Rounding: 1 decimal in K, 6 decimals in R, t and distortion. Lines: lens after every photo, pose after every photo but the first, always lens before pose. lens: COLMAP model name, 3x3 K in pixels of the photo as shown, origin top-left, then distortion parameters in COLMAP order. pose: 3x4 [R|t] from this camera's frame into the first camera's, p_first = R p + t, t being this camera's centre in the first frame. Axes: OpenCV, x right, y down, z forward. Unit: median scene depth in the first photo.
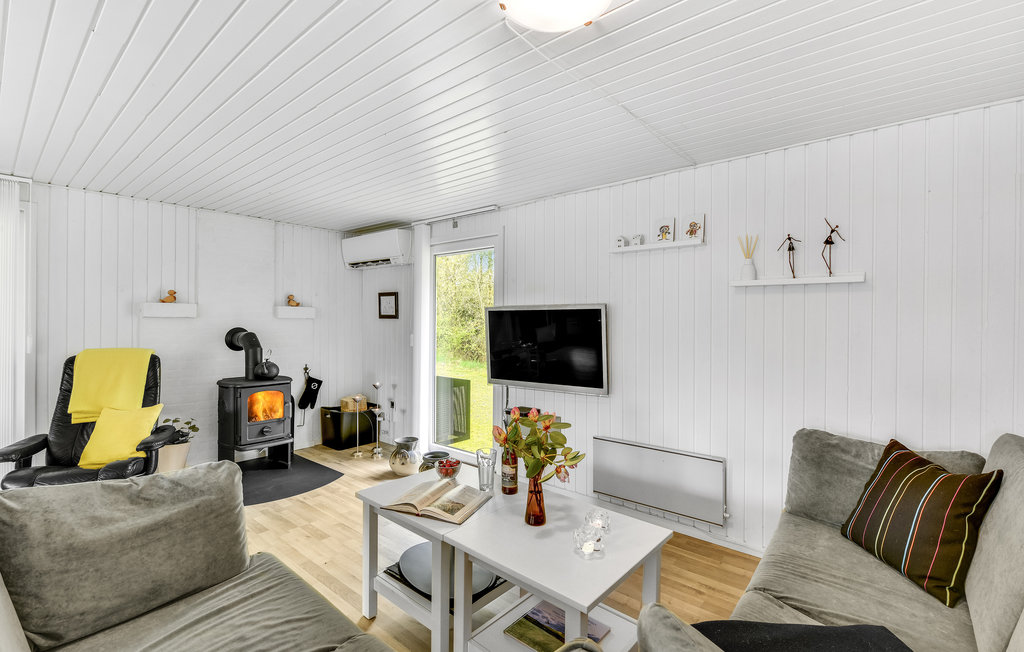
lens RADIAL K [[451.3, 0, 511.4], [0, 451.3, 323.6], [0, 0, 1]] dist [-0.004411, -0.000694]
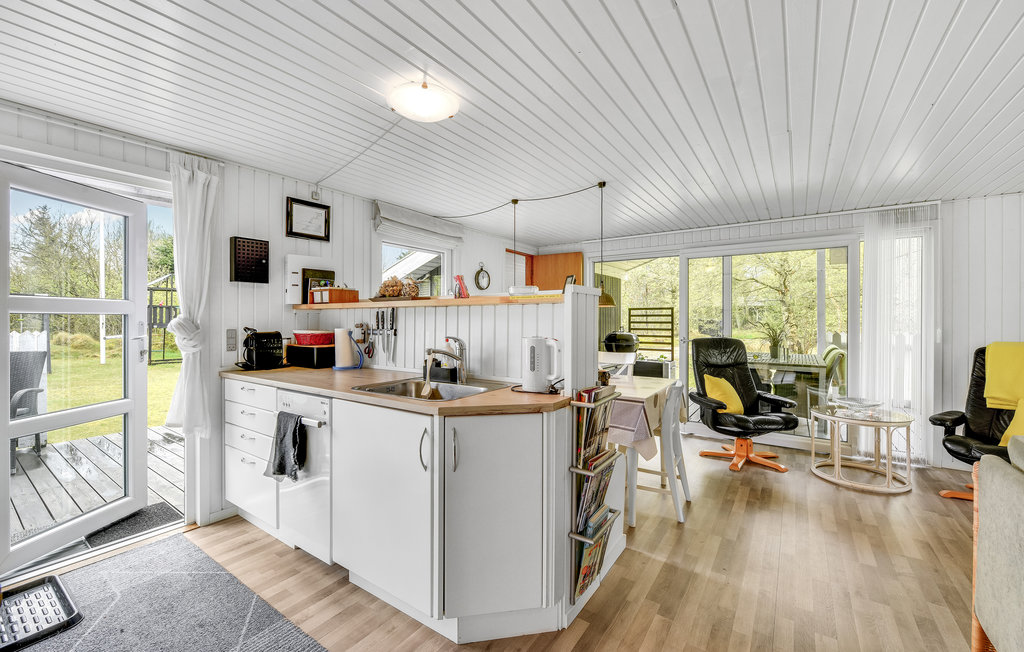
lens RADIAL K [[416.8, 0, 507.0], [0, 416.8, 319.8], [0, 0, 1]] dist [-0.003436, -0.001353]
pose [[0.097621, -0.006706, -0.995201, -0.065527], [-0.008528, 0.999935, -0.007574, 0.022377], [0.995187, 0.009226, 0.097558, -0.283540]]
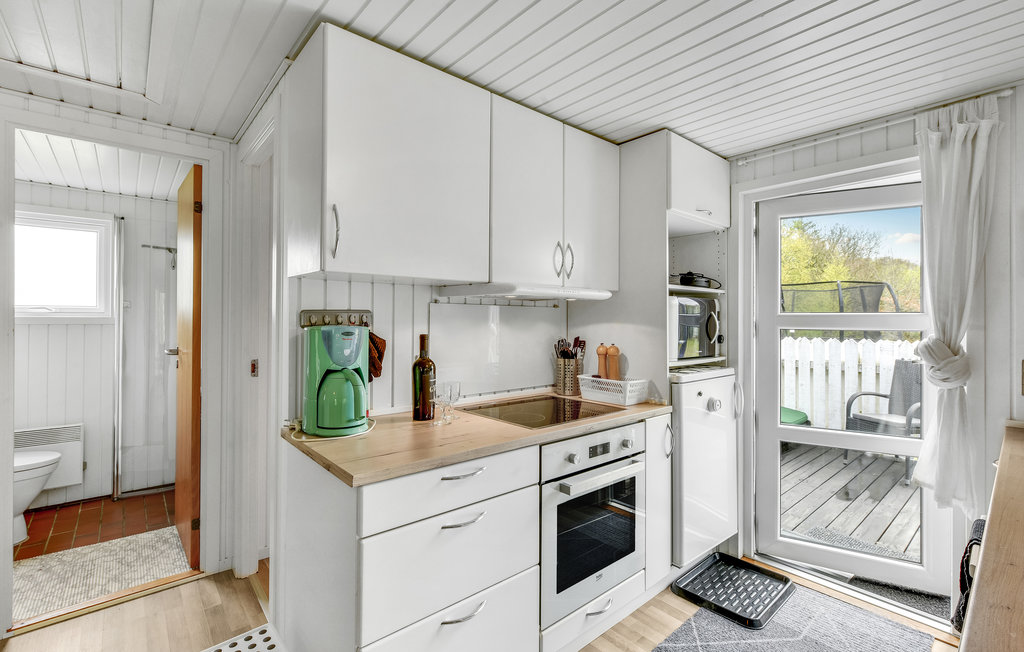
lens RADIAL K [[451.3, 0, 505.8], [0, 451.3, 315.1], [0, 0, 1]] dist [-0.004411, -0.000694]
pose [[-0.986844, -0.011445, 0.161269, -0.428954], [-0.011249, 0.999934, 0.002128, -0.007952], [-0.161283, 0.000286, -0.986908, -0.120406]]
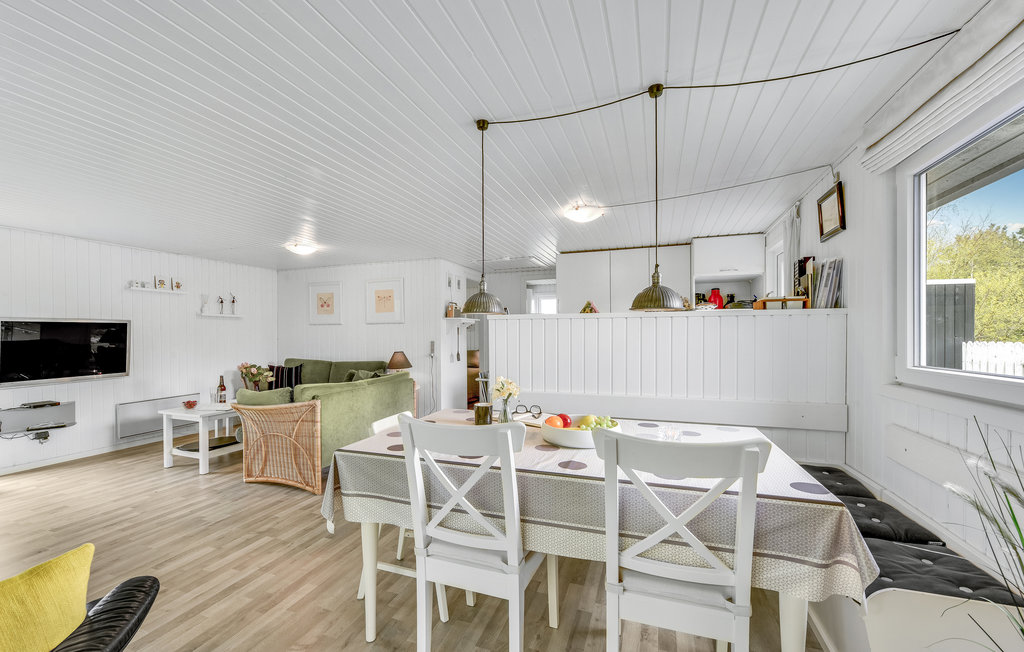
lens RADIAL K [[407.0, 0, 504.8], [0, 407.0, 336.9], [0, 0, 1]] dist [-0.001621, -0.000566]
pose [[-0.348853, -0.010366, 0.937120, -1.634429], [0.009173, 0.999853, 0.014475, 0.008212], [-0.937133, 0.013645, -0.348707, 0.231343]]
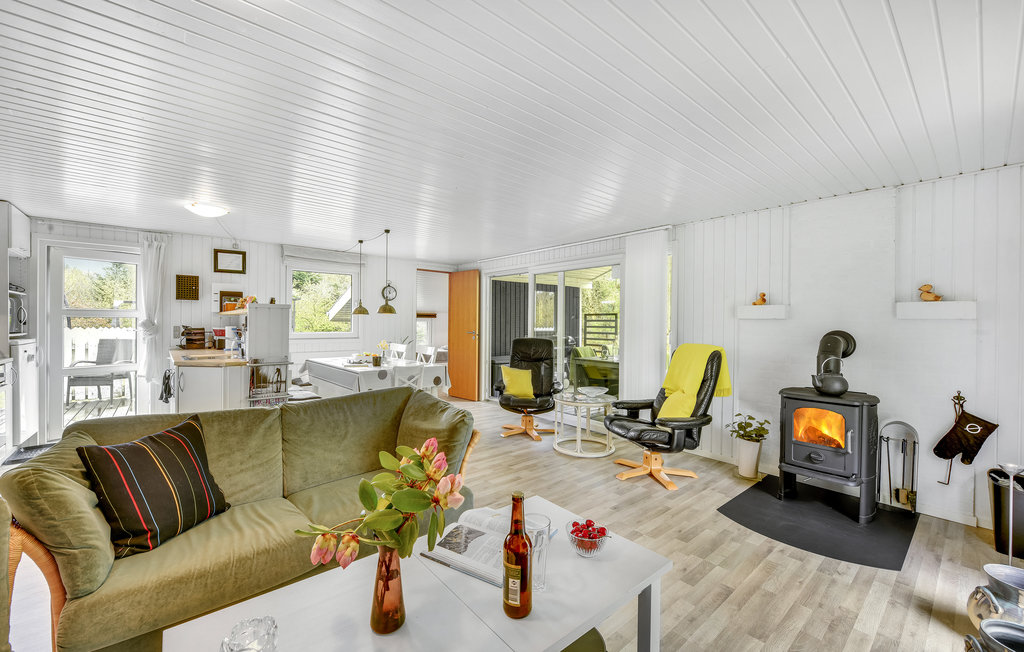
lens RADIAL K [[407.0, 0, 506.5], [0, 407.0, 328.8], [0, 0, 1]] dist [-0.001621, -0.000566]
pose [[-0.162349, 0.004600, -0.986723, 0.319266], [-0.018994, 0.999789, 0.007786, 0.015256], [0.986551, 0.020006, -0.162227, 0.693144]]
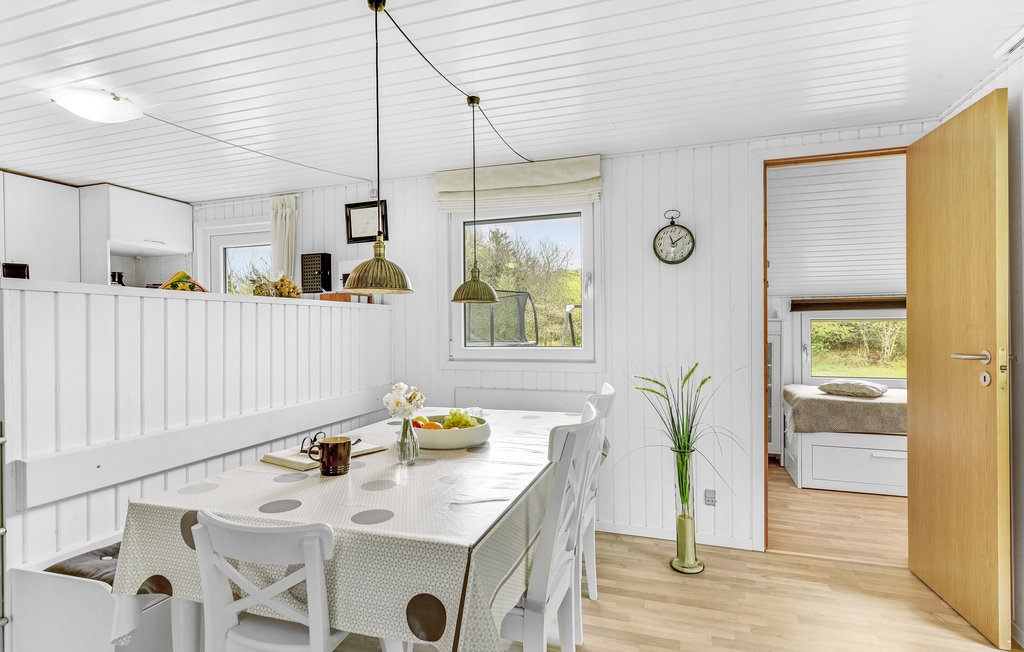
lens RADIAL K [[530.9, 0, 506.9], [0, 530.9, 326.2], [0, 0, 1]] dist [0.006851, 0.000424]
pose [[-0.931678, -0.000096, -0.363286, -0.957810], [-0.001734, 0.999990, 0.004183, 0.013700], [0.363282, 0.004527, -0.931668, 0.583745]]
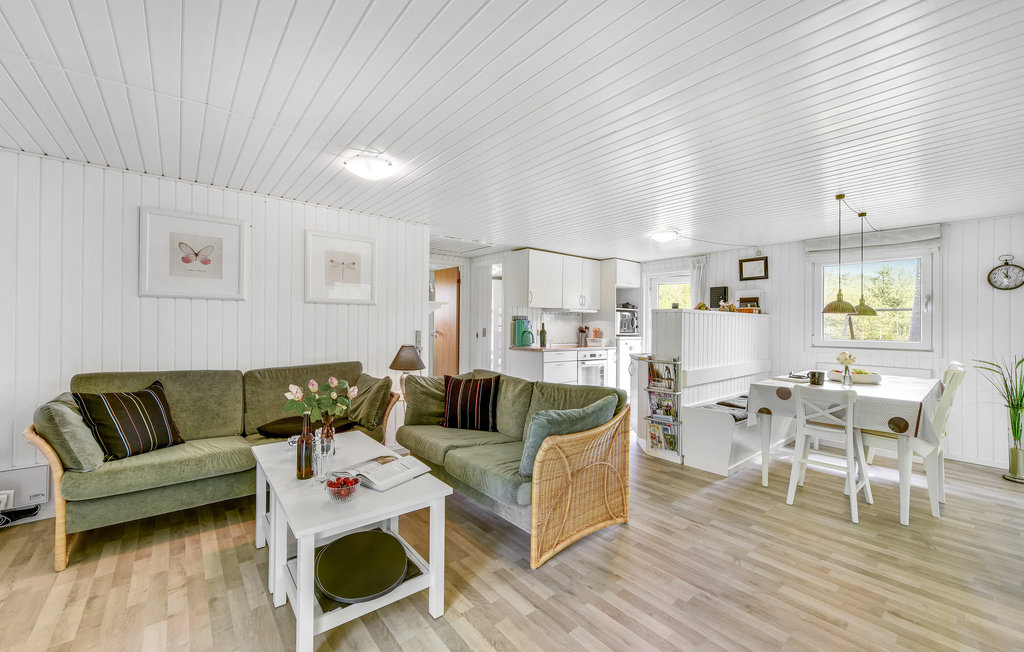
lens RADIAL K [[407.0, 0, 504.8], [0, 407.0, 321.8], [0, 0, 1]] dist [-0.001621, -0.000566]
pose [[-0.982965, -0.015218, 0.183164, -0.397768], [-0.015024, 0.999884, 0.002446, 0.012475], [-0.183180, -0.000348, -0.983079, 1.189392]]
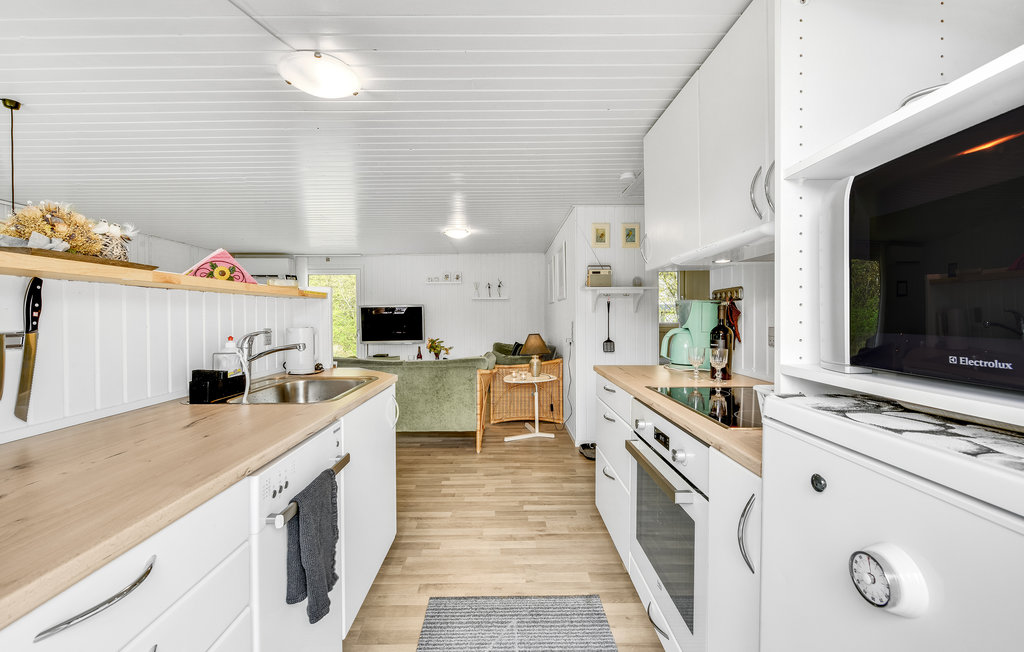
lens RADIAL K [[416.8, 0, 512.2], [0, 416.8, 319.7], [0, 0, 1]] dist [-0.003436, -0.001353]
pose [[0.755852, -0.020733, 0.654415, -0.884973], [0.017796, 0.999780, 0.011121, 0.020113], [-0.654501, 0.003240, 0.756054, -0.986887]]
